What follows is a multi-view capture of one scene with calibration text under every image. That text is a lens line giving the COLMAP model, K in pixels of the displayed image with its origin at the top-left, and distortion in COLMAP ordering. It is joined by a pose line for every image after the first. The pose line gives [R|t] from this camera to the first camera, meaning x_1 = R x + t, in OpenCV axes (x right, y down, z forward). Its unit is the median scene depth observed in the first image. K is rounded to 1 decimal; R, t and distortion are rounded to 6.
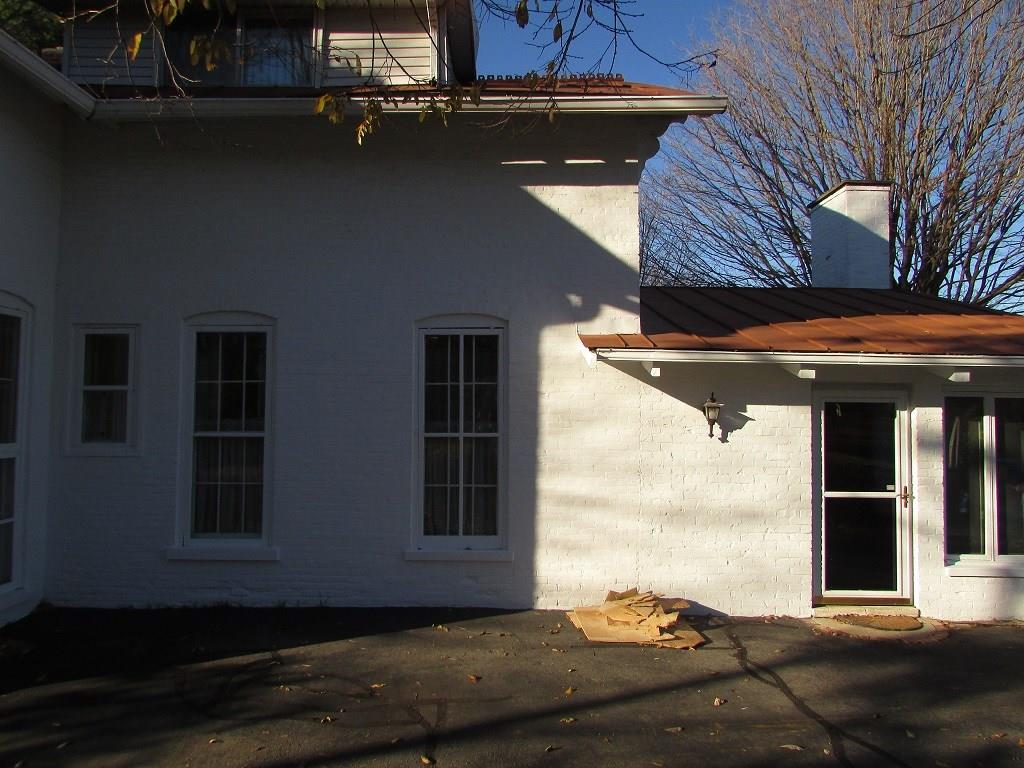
lens RADIAL K [[728.7, 0, 512.1], [0, 728.7, 383.6], [0, 0, 1]] dist [-0.013766, -0.002776]
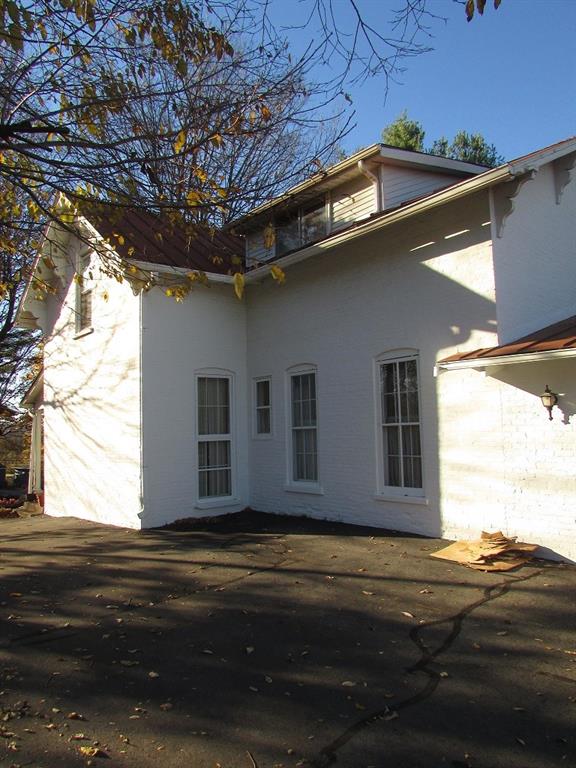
lens RADIAL K [[546.5, 0, 288.8], [0, 546.5, 384.1], [0, 0, 1]] dist [-0.013766, -0.002776]
pose [[0.646140, -0.084957, -0.758476, 0.697182], [0.061613, 0.996348, -0.059113, 0.038653], [0.760728, -0.008536, 0.649014, 0.031901]]
